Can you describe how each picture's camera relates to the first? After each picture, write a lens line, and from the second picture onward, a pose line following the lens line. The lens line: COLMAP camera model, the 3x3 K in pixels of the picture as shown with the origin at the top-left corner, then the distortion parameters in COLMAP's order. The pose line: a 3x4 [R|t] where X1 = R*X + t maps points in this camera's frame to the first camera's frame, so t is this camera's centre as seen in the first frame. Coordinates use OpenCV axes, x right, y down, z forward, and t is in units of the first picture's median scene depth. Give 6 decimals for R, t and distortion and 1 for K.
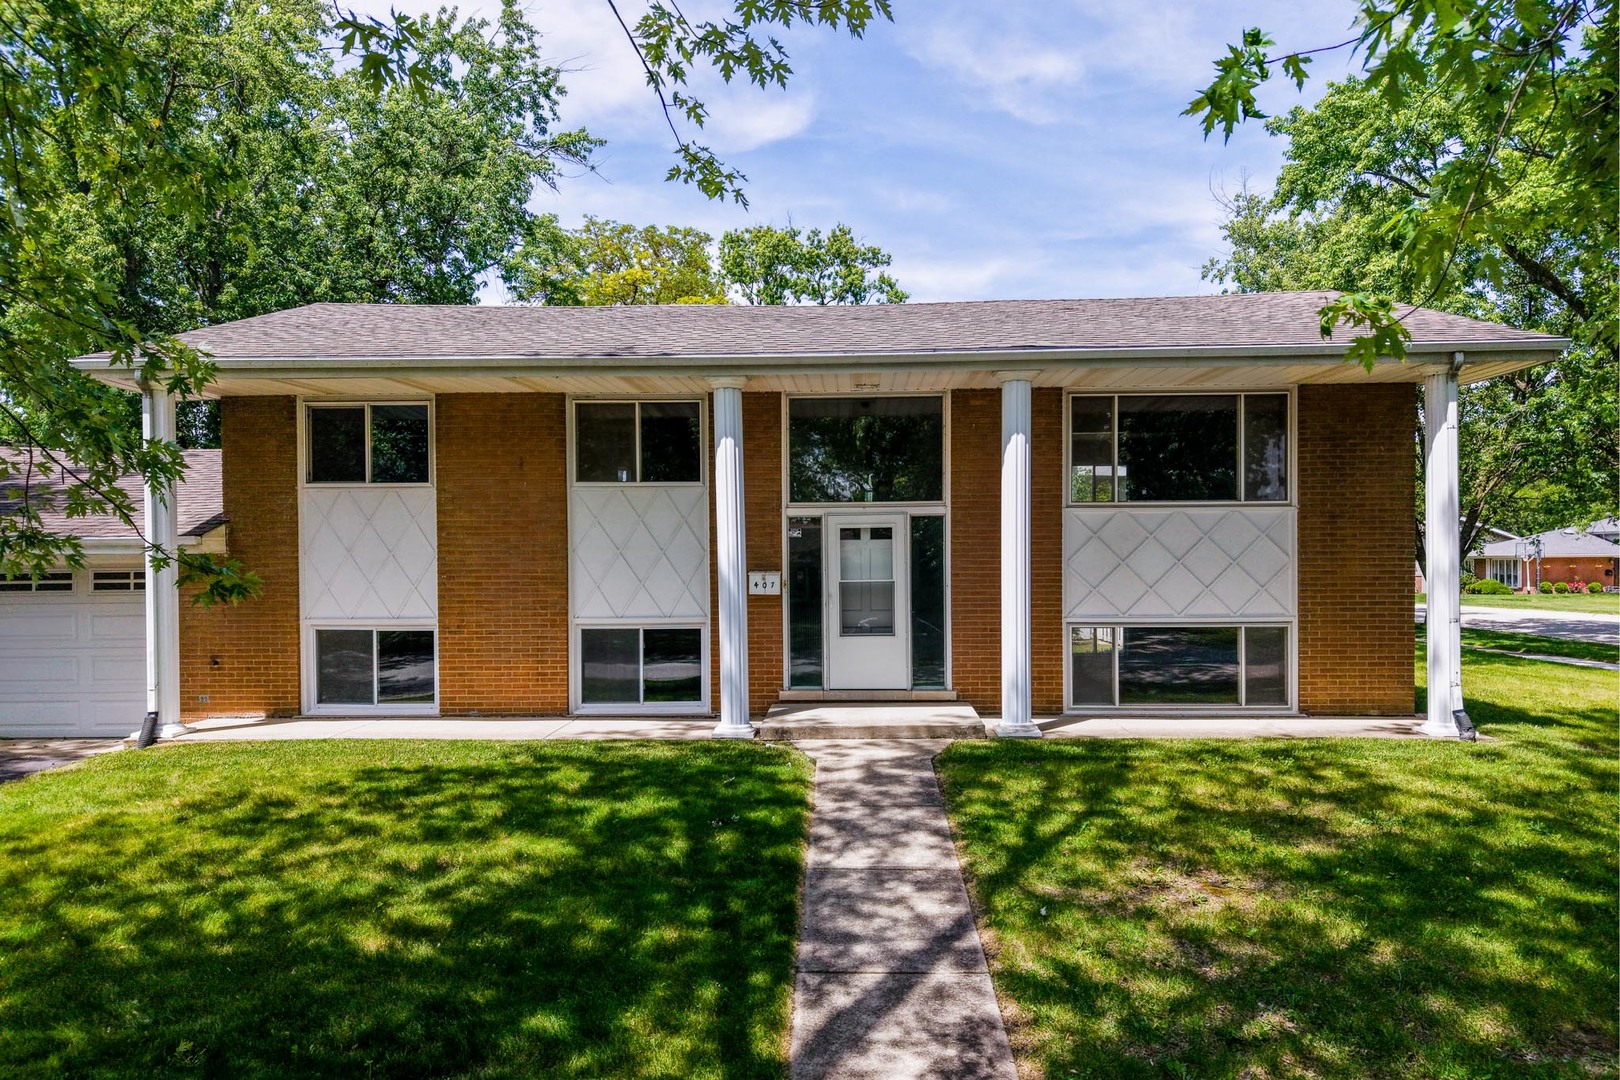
lens RADIAL K [[1105.7, 0, 813.2], [0, 1105.7, 553.4], [0, 0, 1]] dist [0.020033, -0.012613]
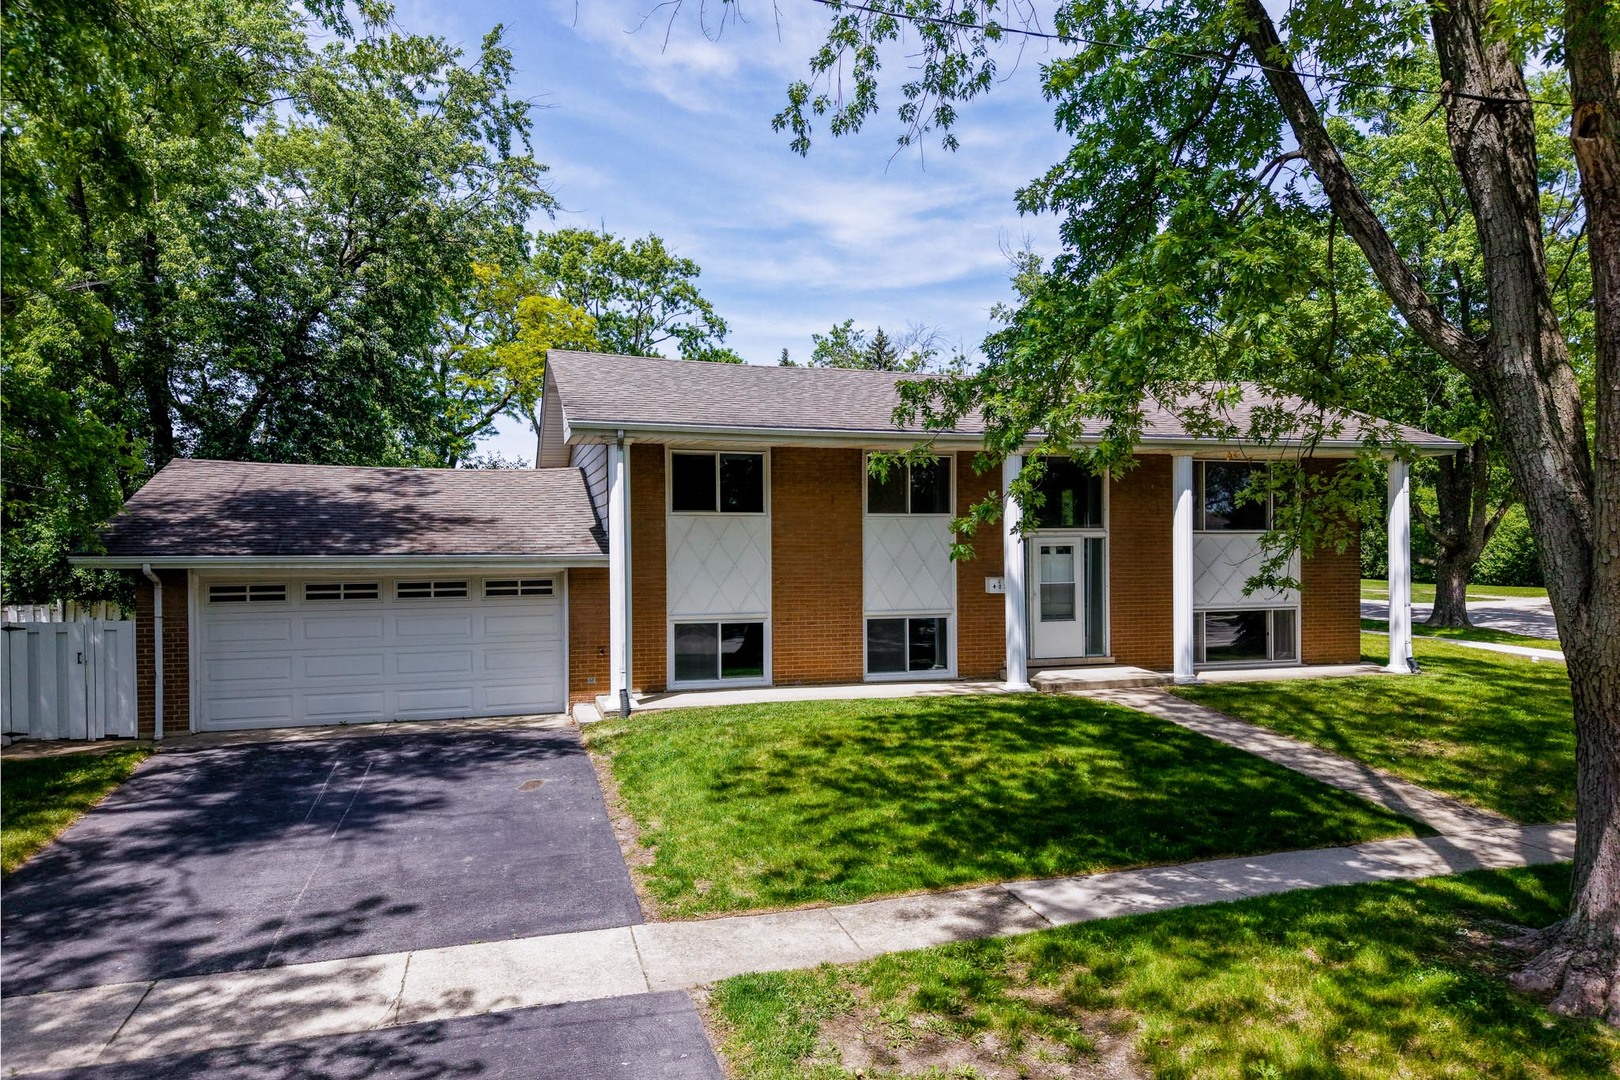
lens RADIAL K [[1105.7, 0, 818.5], [0, 1105.7, 536.5], [0, 0, 1]] dist [0.020033, -0.012613]
pose [[0.948947, 0.003868, 0.315412, -0.731493], [-0.004939, 0.999984, 0.002595, -0.039810], [-0.315397, -0.004020, 0.948951, -0.295482]]
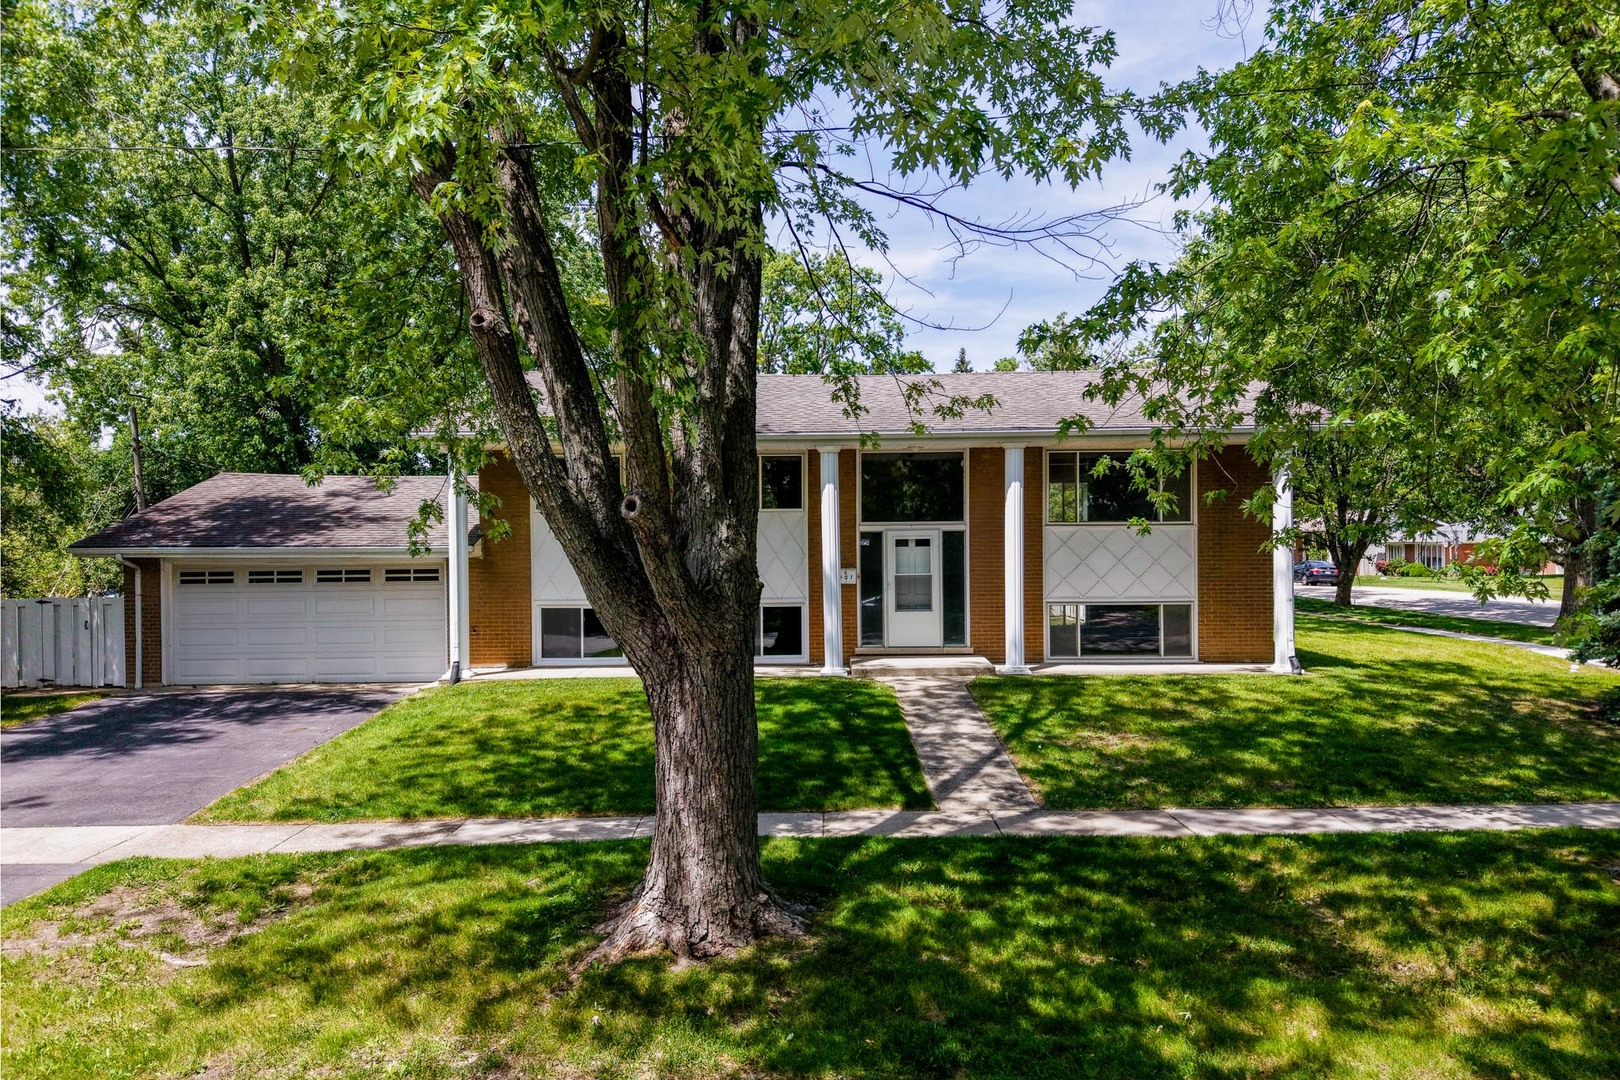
lens RADIAL K [[1105.7, 0, 812.9], [0, 1105.7, 544.7], [0, 0, 1]] dist [0.020033, -0.012613]
pose [[0.999733, -0.000986, 0.023089, -0.125256], [0.000791, 0.999964, 0.008432, -0.029147], [-0.023097, -0.008411, 0.999698, -0.510232]]
